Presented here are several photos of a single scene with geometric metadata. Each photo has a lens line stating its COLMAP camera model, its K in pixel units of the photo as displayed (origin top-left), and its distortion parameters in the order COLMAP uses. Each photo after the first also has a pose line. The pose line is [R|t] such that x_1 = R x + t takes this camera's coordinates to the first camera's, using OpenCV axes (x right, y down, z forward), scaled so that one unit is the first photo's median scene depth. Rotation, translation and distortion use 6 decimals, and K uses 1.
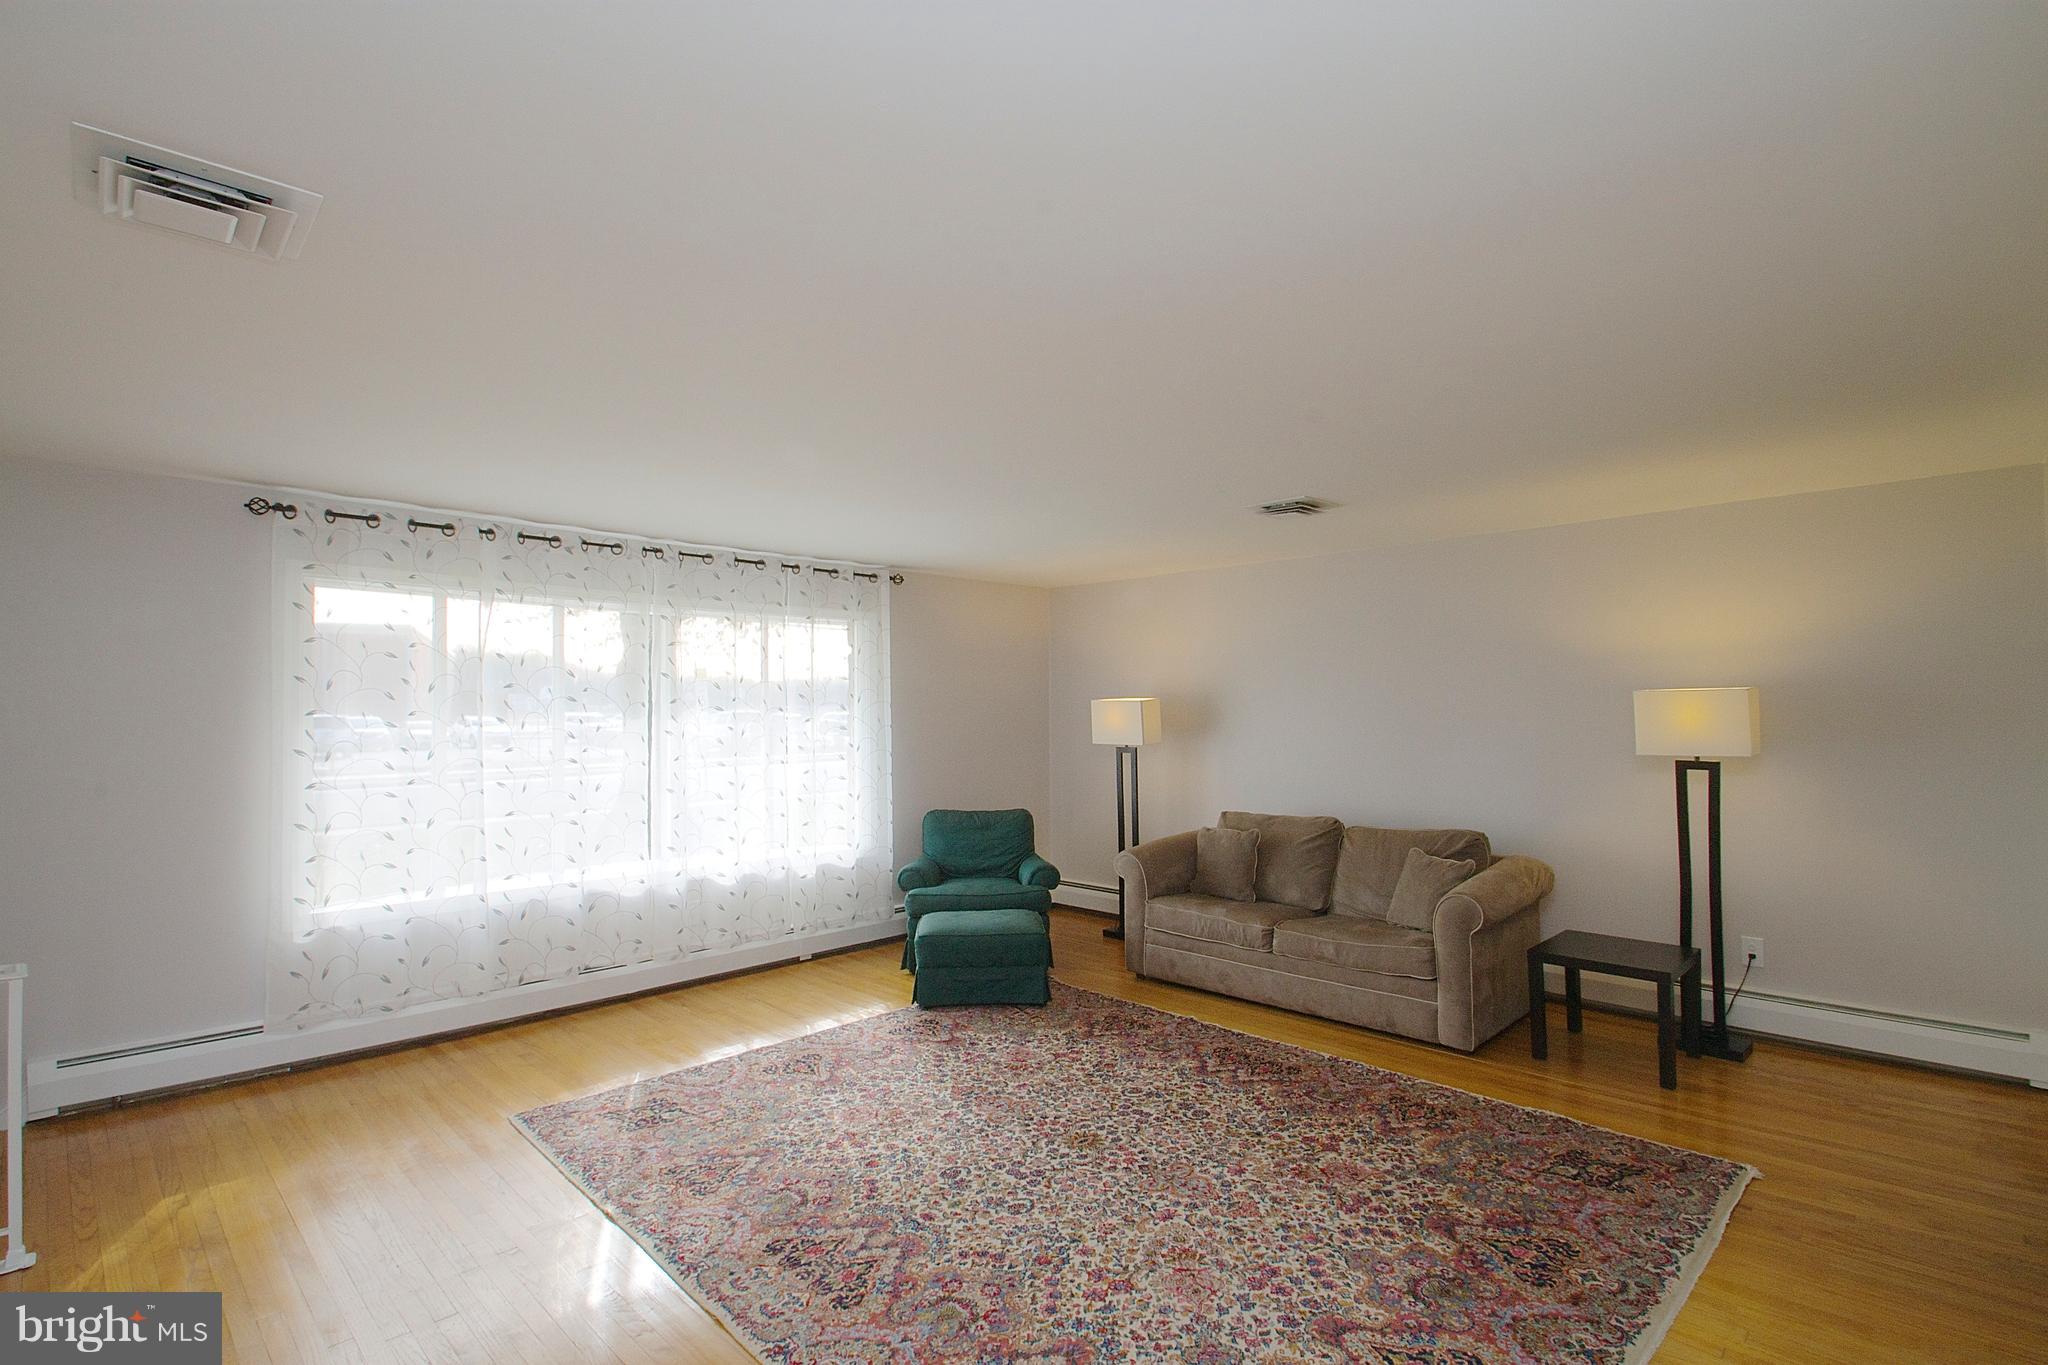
lens RADIAL K [[957.5, 0, 1029.2], [0, 957.5, 686.0], [0, 0, 1]] dist [-0.000963, -0.000639]
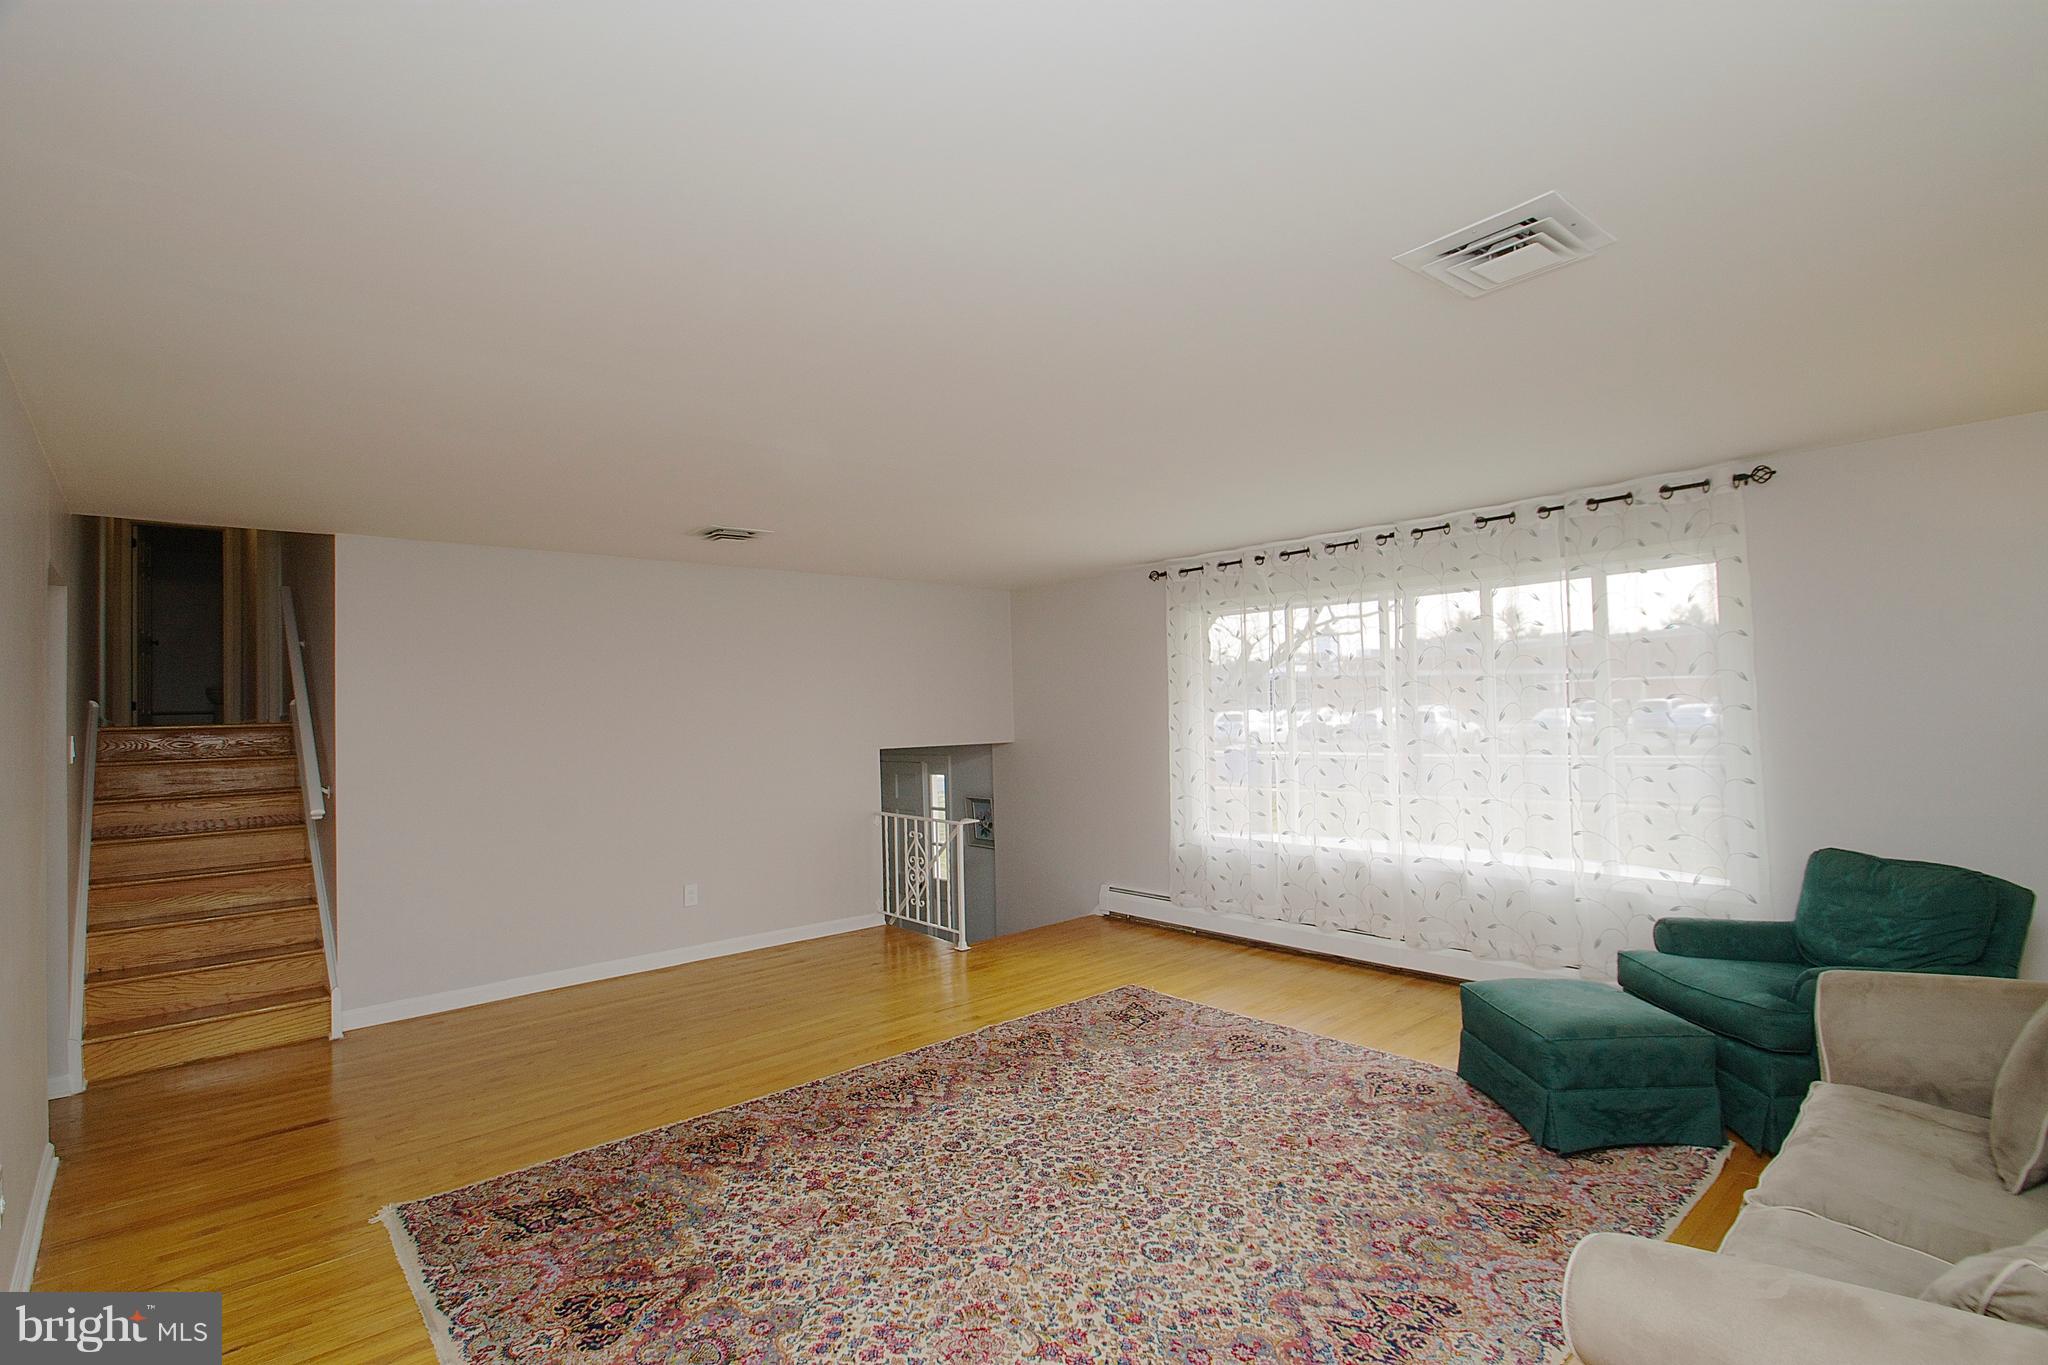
lens RADIAL K [[957.5, 0, 1029.7], [0, 957.5, 683.2], [0, 0, 1]] dist [-0.000963, -0.000639]
pose [[-0.059525, -0.022355, -0.997976, 0.783151], [0.057112, 0.998035, -0.025762, 0.022704], [0.996592, -0.058530, -0.058131, 0.825255]]
